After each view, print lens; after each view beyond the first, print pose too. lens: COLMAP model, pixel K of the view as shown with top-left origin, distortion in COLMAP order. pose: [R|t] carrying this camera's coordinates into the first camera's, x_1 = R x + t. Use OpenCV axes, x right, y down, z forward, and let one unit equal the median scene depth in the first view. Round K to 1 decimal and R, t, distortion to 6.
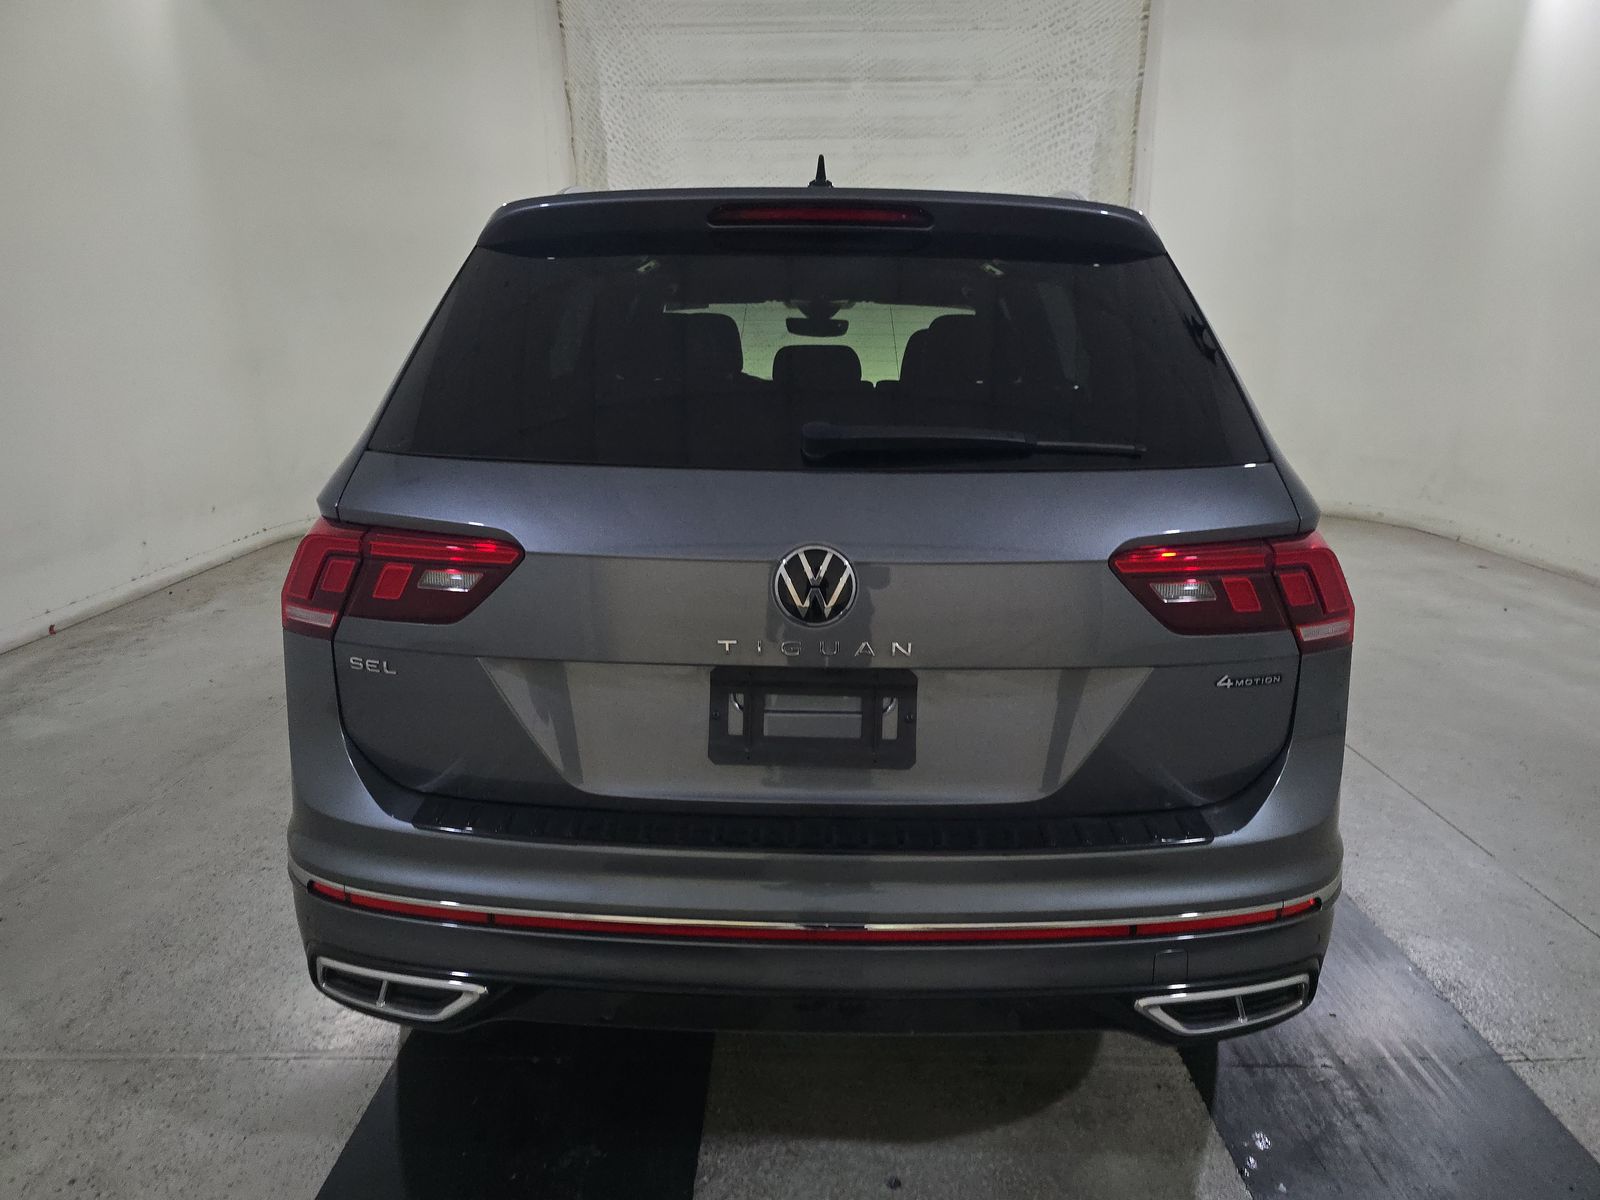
lens RADIAL K [[1069.6, 0, 799.2], [0, 1069.6, 602.4], [0, 0, 1]] dist [0.002370, -0.010995]
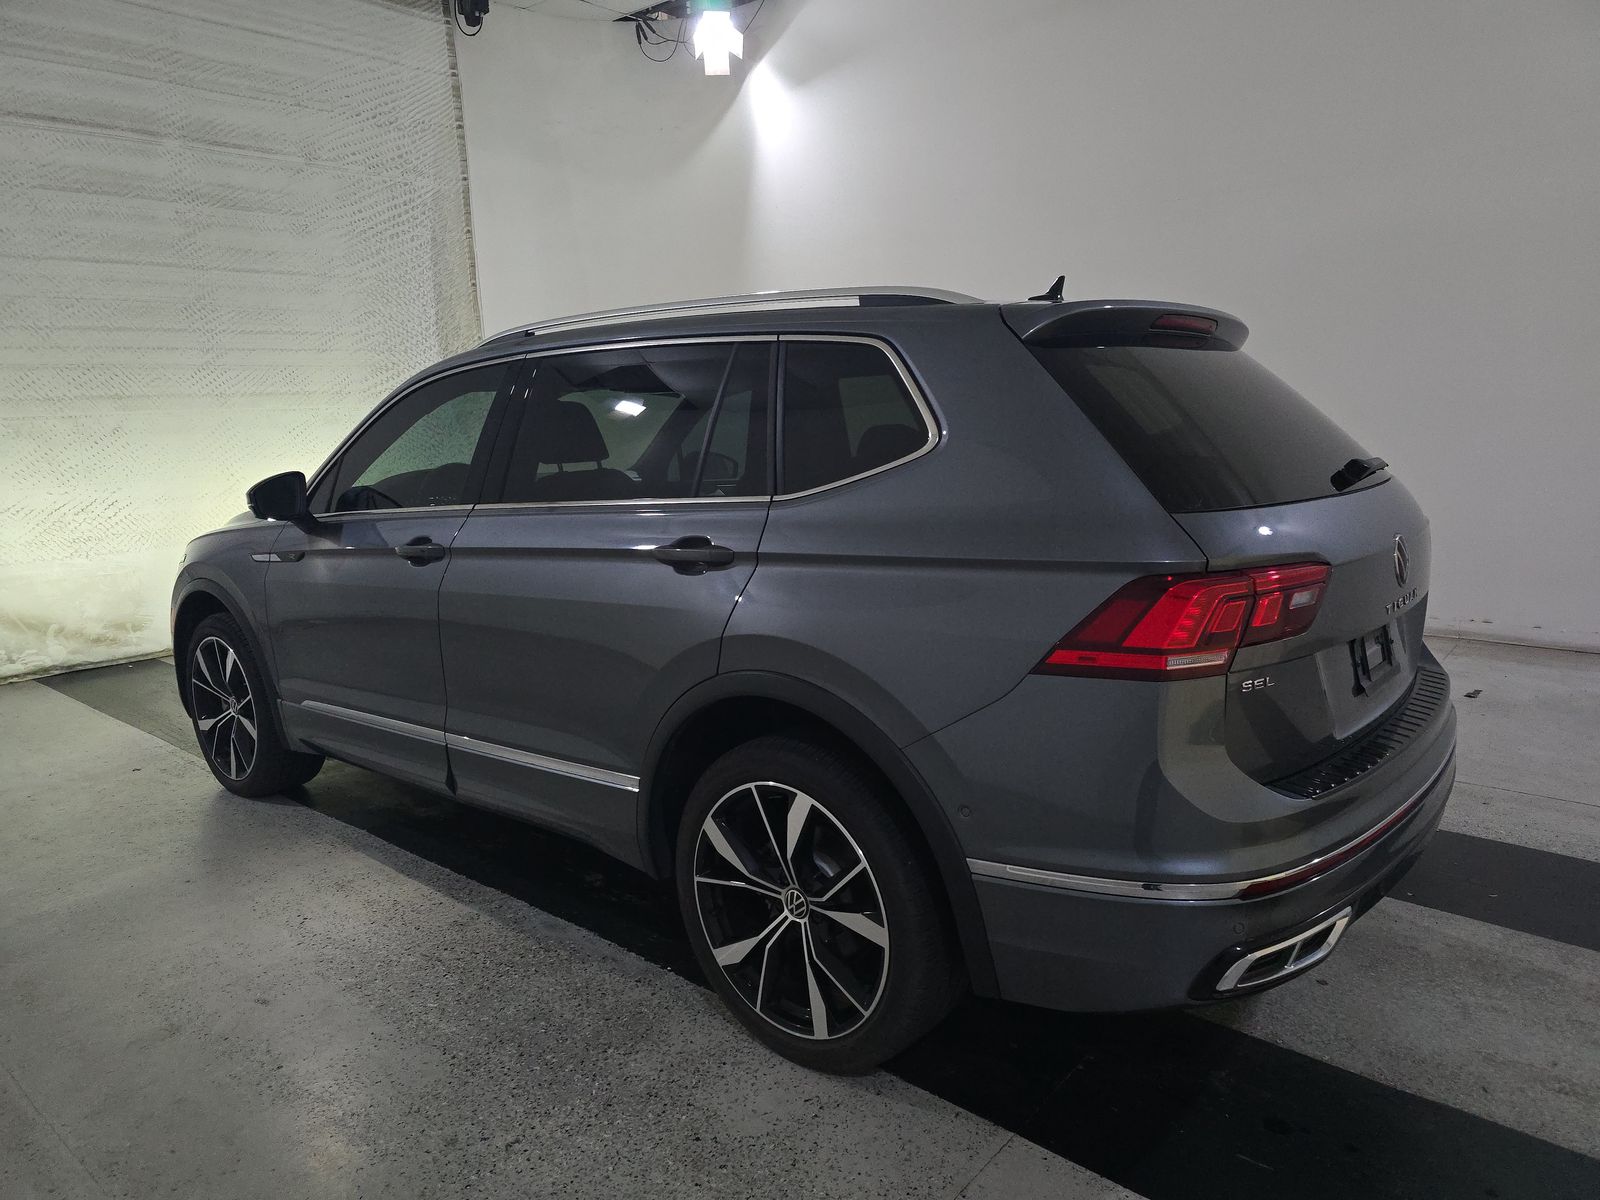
lens RADIAL K [[1069.6, 0, 799.3], [0, 1069.6, 598.5], [0, 0, 1]] dist [0.002370, -0.010995]
pose [[0.634344, -0.149476, 0.758462, -0.331630], [0.210707, 0.977412, 0.016400, -0.033259], [-0.743781, 0.149410, 0.651511, 0.120723]]
